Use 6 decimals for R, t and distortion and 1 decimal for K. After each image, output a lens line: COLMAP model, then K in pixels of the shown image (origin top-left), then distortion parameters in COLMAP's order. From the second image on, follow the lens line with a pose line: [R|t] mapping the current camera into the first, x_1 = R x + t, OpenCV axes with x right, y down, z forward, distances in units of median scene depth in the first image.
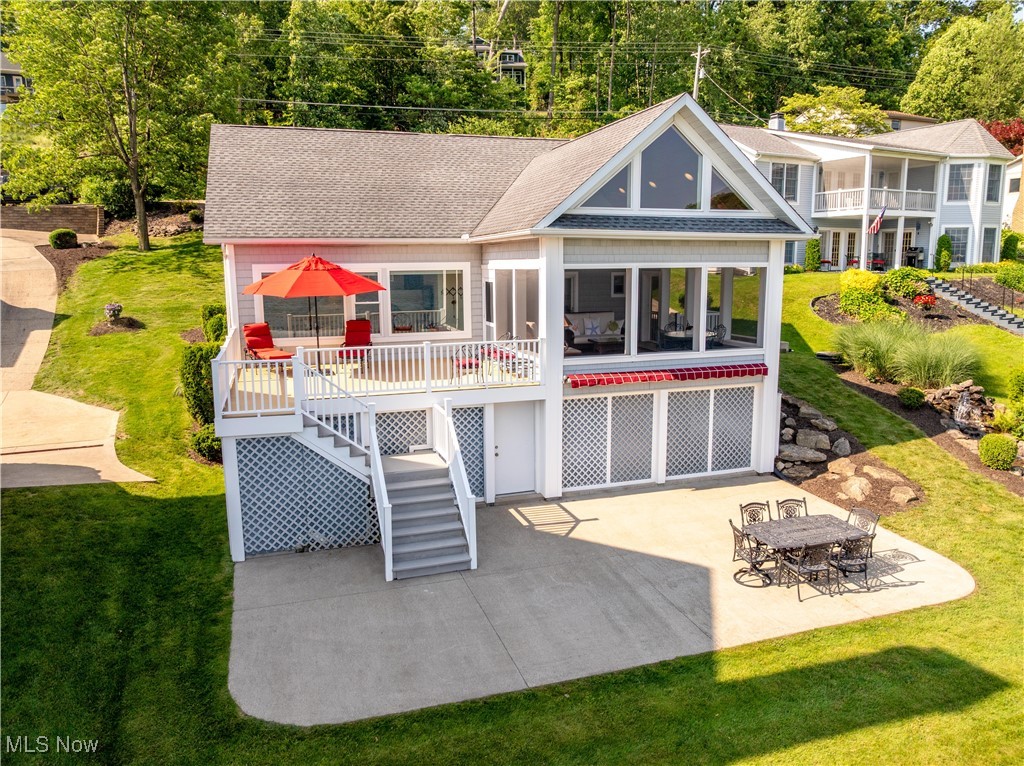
lens RADIAL K [[717.2, 0, 518.3], [0, 717.2, 379.8], [0, 0, 1]] dist [-0.032810, -0.007907]
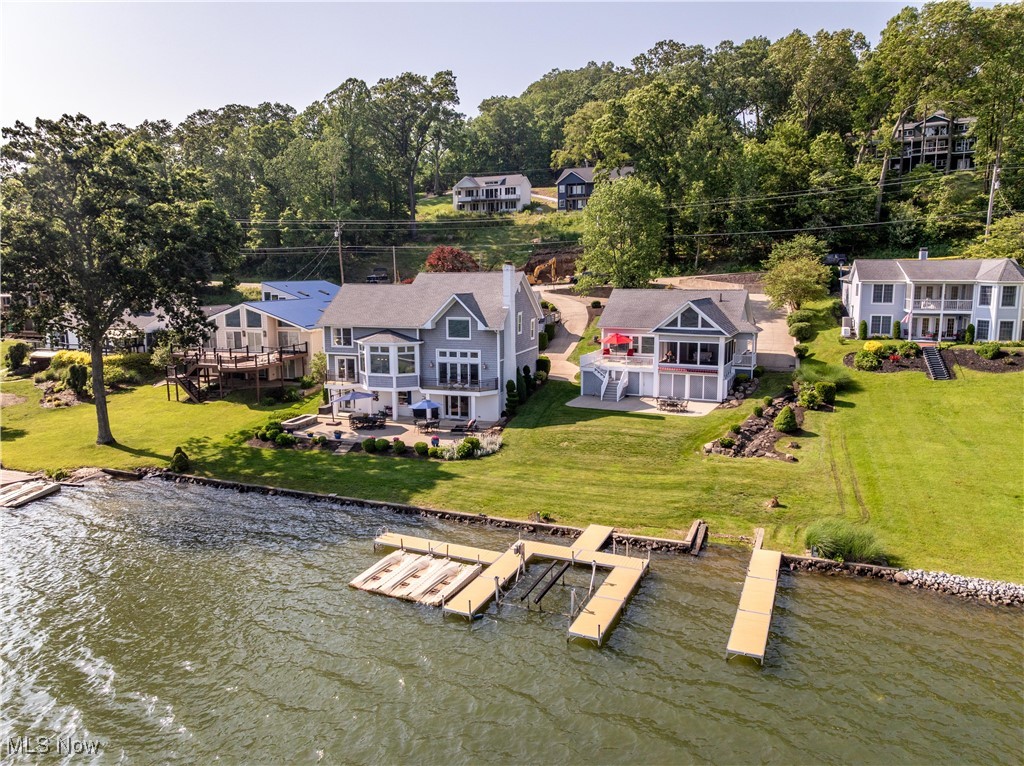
lens RADIAL K [[717.2, 0, 518.3], [0, 717.2, 379.8], [0, 0, 1]] dist [-0.032810, -0.007907]
pose [[0.717550, 0.107827, -0.688110, 2.208809], [-0.112338, 0.992926, 0.038448, -0.001154], [0.687388, 0.049712, 0.724587, -2.397126]]
